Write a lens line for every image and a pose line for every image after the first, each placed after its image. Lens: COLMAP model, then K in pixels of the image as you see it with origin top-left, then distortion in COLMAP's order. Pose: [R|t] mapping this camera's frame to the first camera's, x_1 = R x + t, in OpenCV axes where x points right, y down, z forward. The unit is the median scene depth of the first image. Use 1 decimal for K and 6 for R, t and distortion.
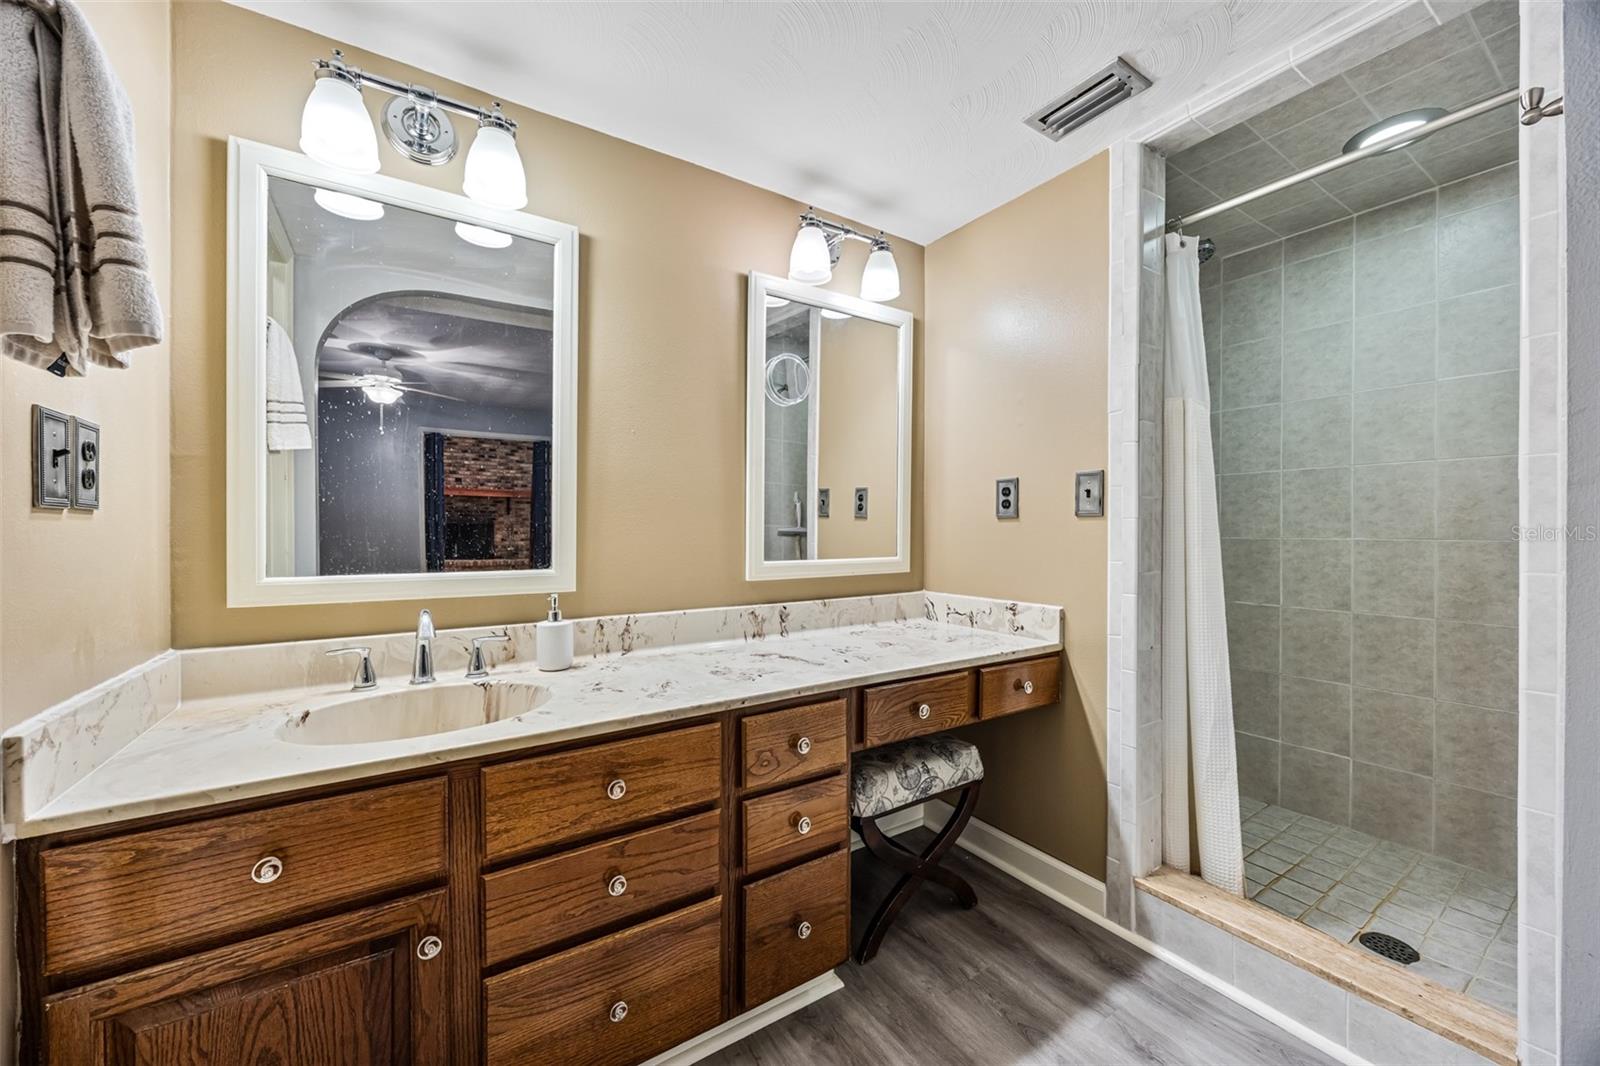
lens RADIAL K [[609.8, 0, 796.3], [0, 609.8, 539.2], [0, 0, 1]] dist [-0.001282, -0.000119]
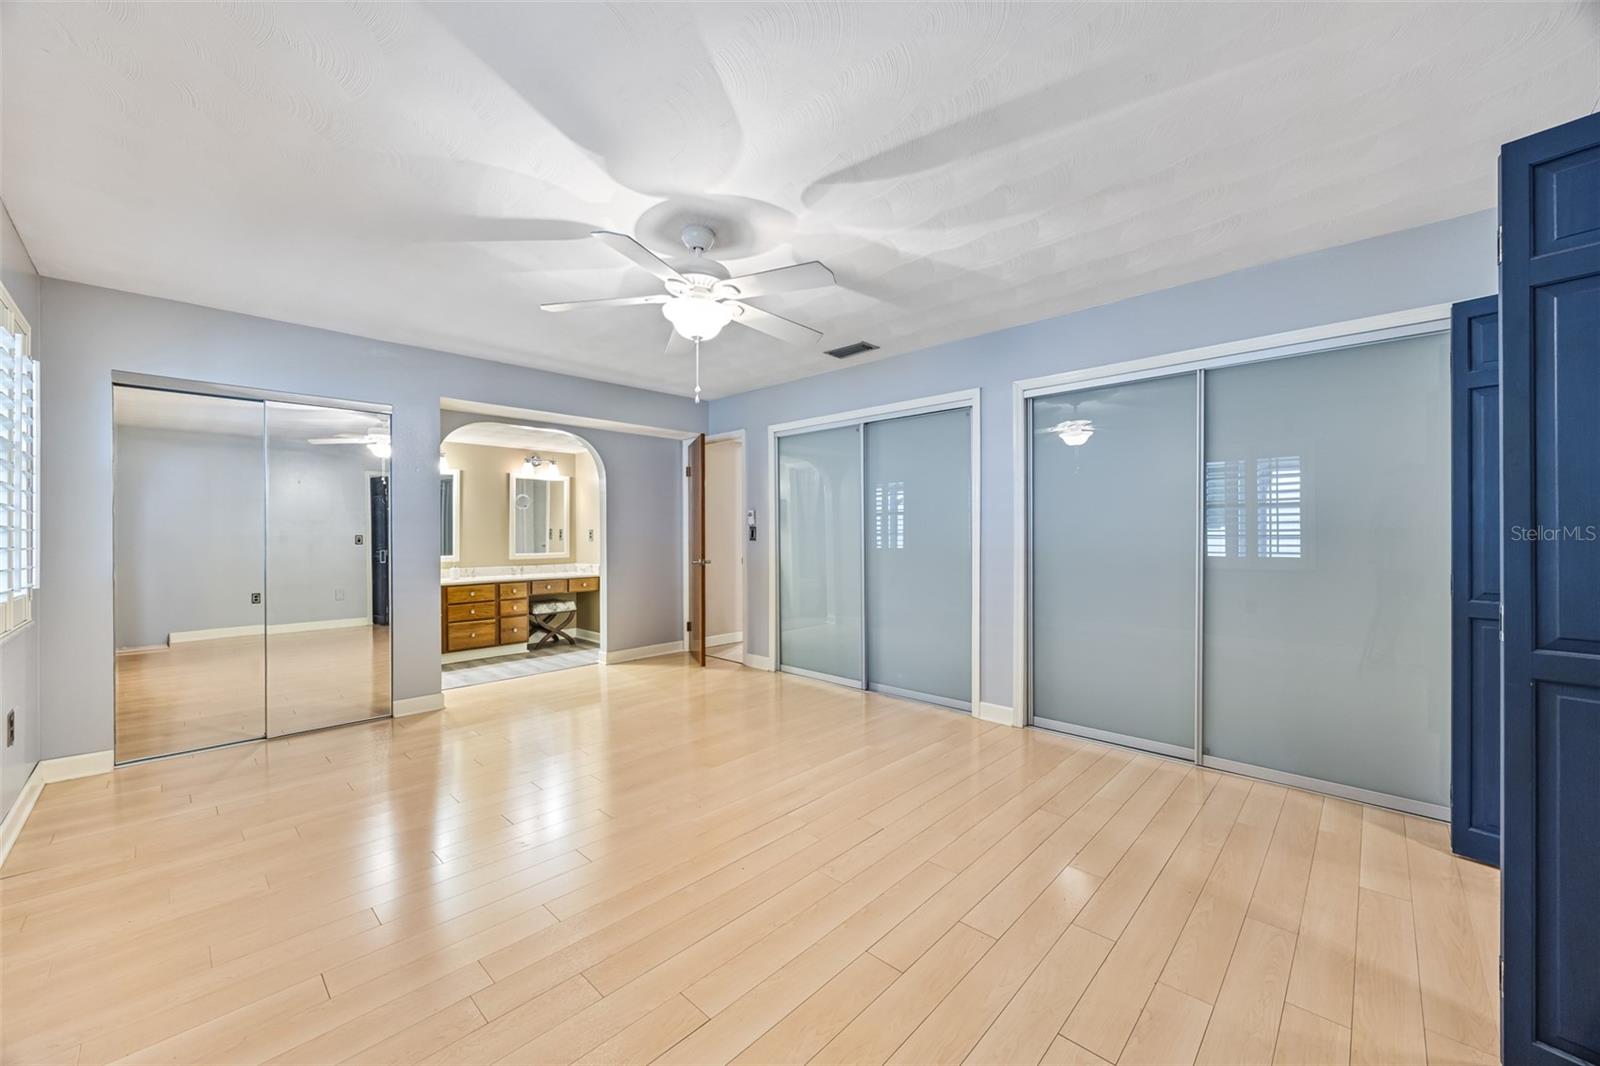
lens RADIAL K [[609.8, 0, 796.3], [0, 609.8, 539.2], [0, 0, 1]] dist [-0.001282, -0.000119]
pose [[0.972778, -0.003851, 0.231708, 0.902289], [0.005109, 0.999975, -0.004828, -0.028527], [-0.231684, 0.005880, 0.972773, -3.560288]]
